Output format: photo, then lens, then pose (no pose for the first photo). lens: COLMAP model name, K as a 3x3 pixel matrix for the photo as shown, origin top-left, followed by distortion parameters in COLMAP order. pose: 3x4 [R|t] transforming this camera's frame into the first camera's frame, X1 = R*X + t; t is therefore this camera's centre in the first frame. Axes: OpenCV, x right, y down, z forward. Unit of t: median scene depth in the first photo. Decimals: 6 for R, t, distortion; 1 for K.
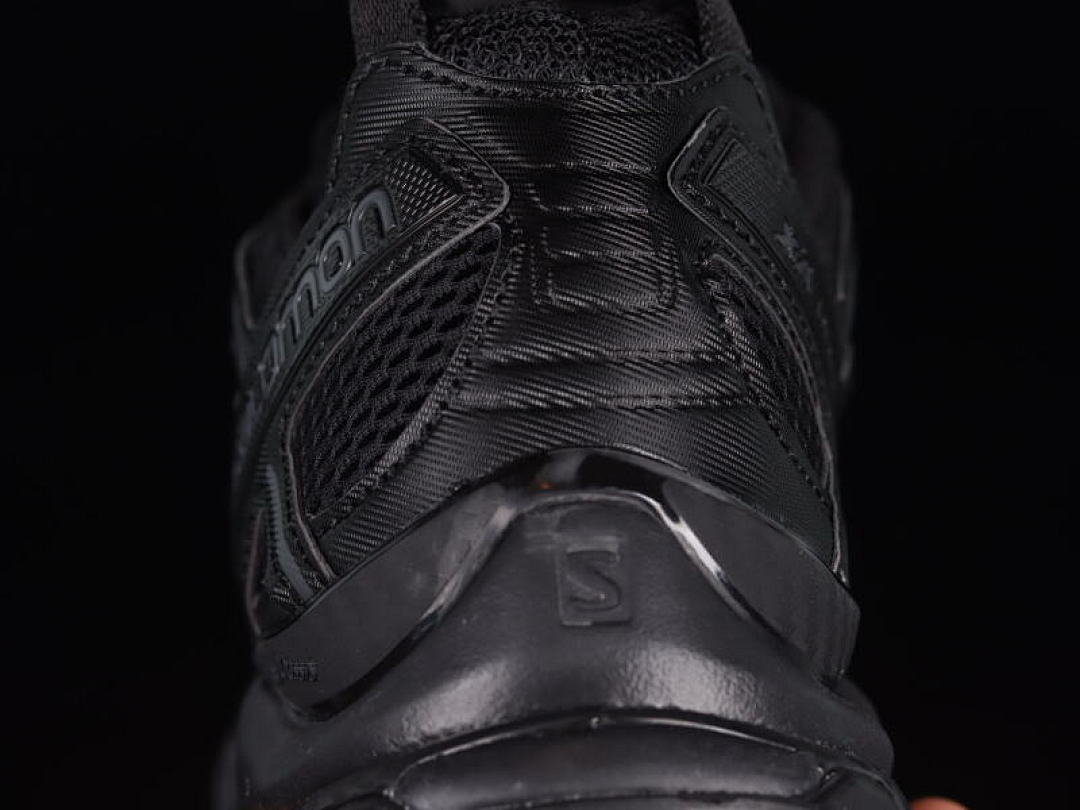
lens RADIAL K [[2438.2, 0, 540.0], [0, 2438.2, 405.0], [0, 0, 1]] dist [-1.159255, -0.006308]
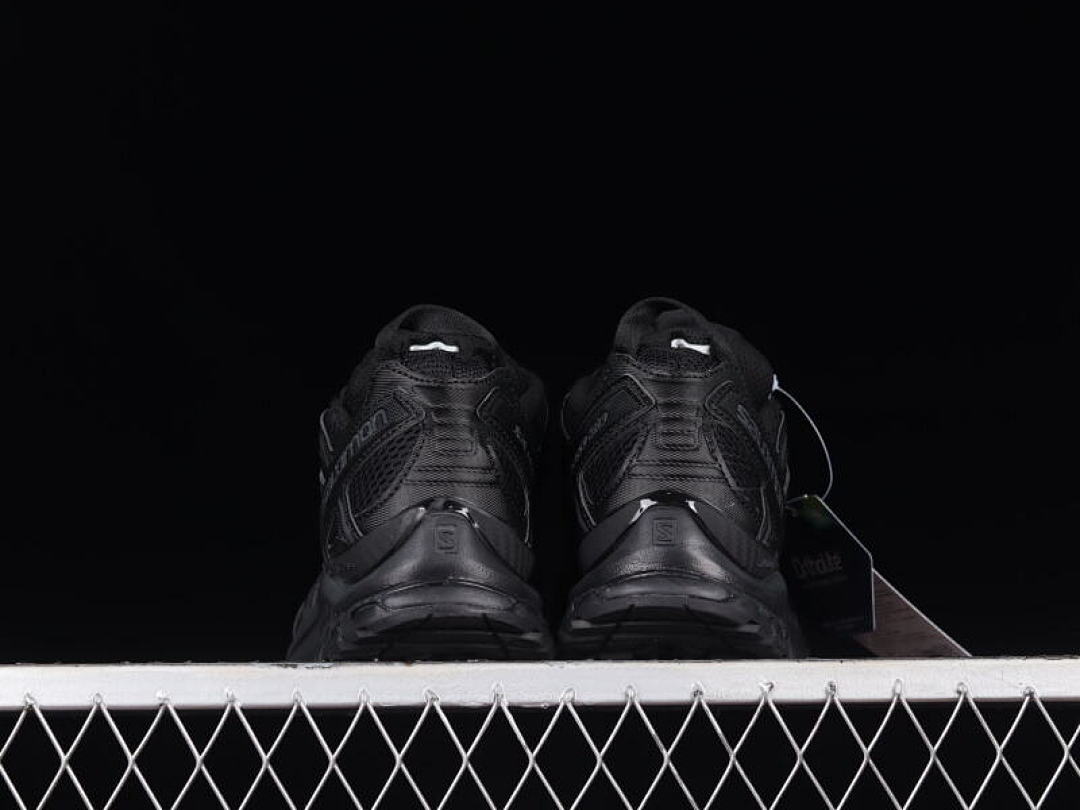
lens RADIAL K [[2439.0, 0, 540.0], [0, 2439.0, 405.0], [0, 0, 1]] dist [0.053554, 0.036770]
pose [[0.996715, 0.049262, 0.064288, -0.067234], [-0.048031, 0.998634, -0.020558, -0.041699], [-0.065213, 0.017403, 0.997720, -2.112309]]
